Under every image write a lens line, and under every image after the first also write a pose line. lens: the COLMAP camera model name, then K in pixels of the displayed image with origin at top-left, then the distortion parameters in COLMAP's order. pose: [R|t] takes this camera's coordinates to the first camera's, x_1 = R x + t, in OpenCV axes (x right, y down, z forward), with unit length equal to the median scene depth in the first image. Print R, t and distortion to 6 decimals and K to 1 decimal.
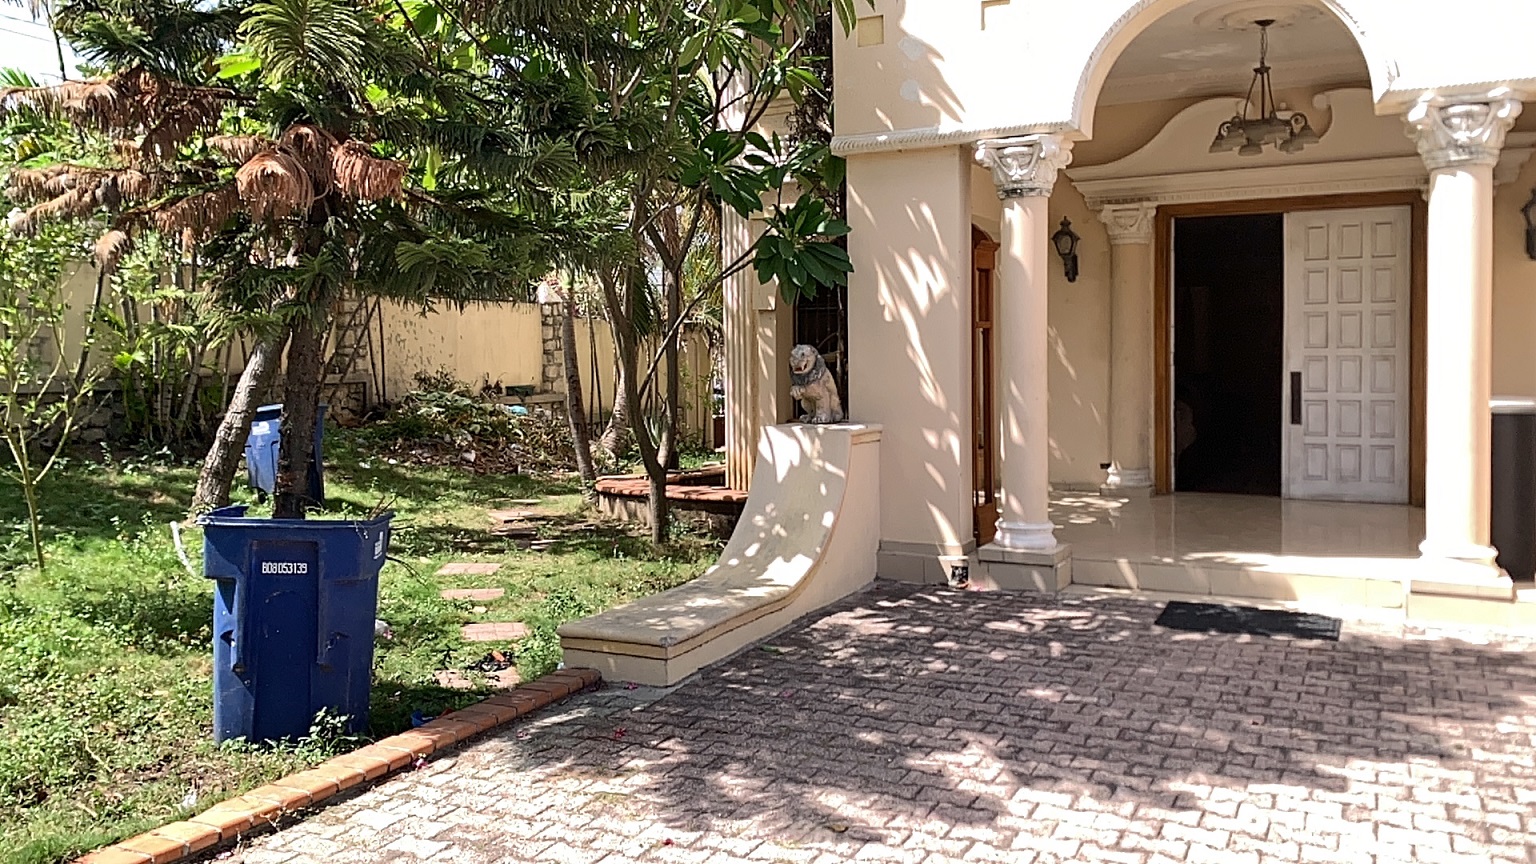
lens RADIAL K [[1246.5, 0, 778.0], [0, 1246.5, 409.4], [0, 0, 1]] dist [0.078050, -0.105187]
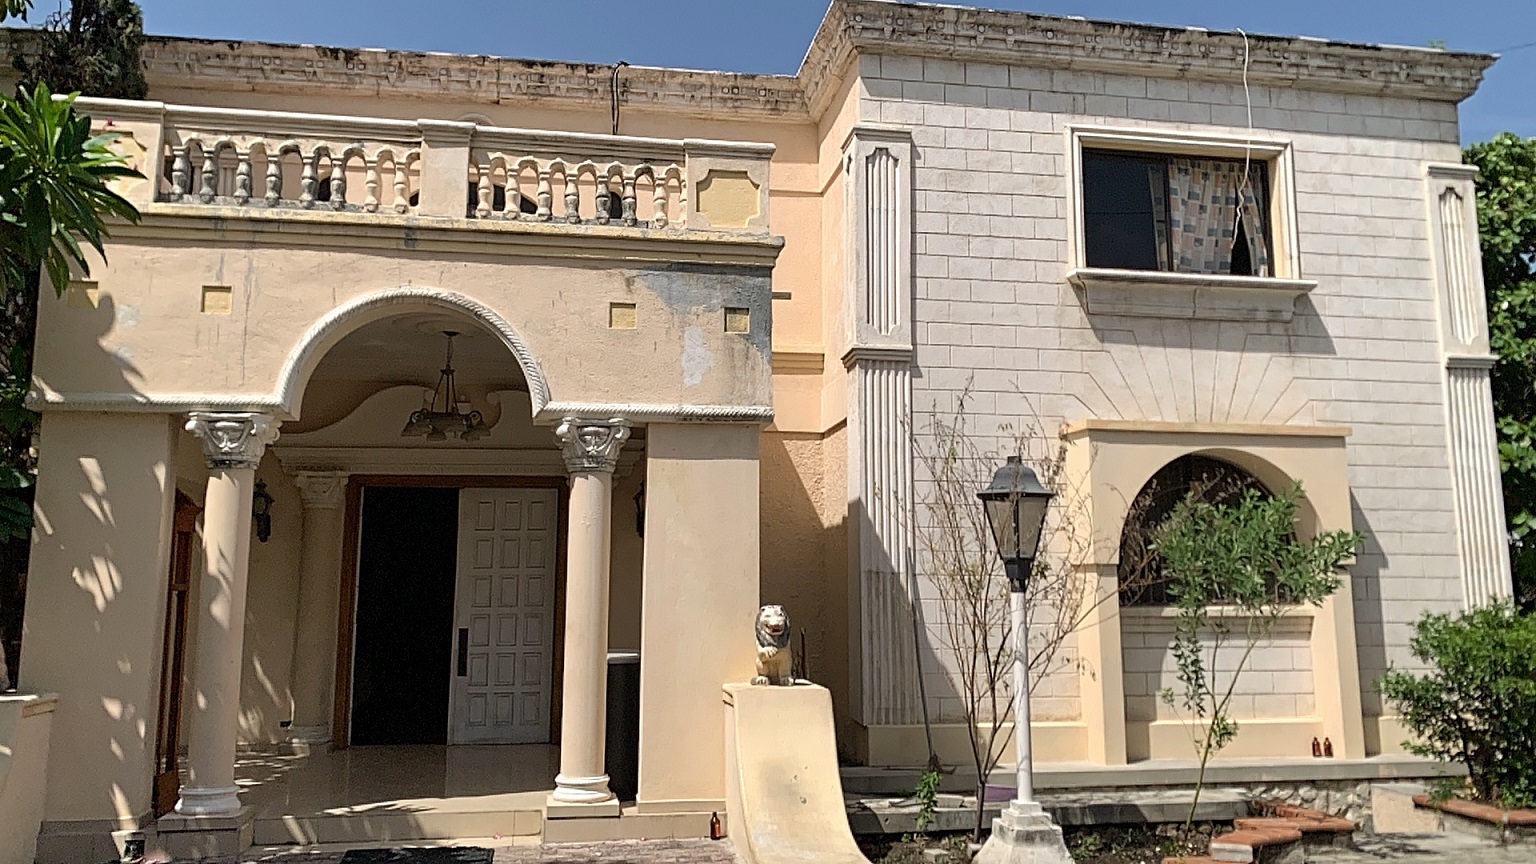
lens RADIAL K [[1246.5, 0, 778.0], [0, 1246.5, 409.4], [0, 0, 1]] dist [0.078050, -0.105187]
pose [[0.801413, 0.102779, 0.589214, -0.049117], [0.011064, 0.982409, -0.186415, -0.010868], [-0.598009, 0.155915, 0.786178, -0.089087]]
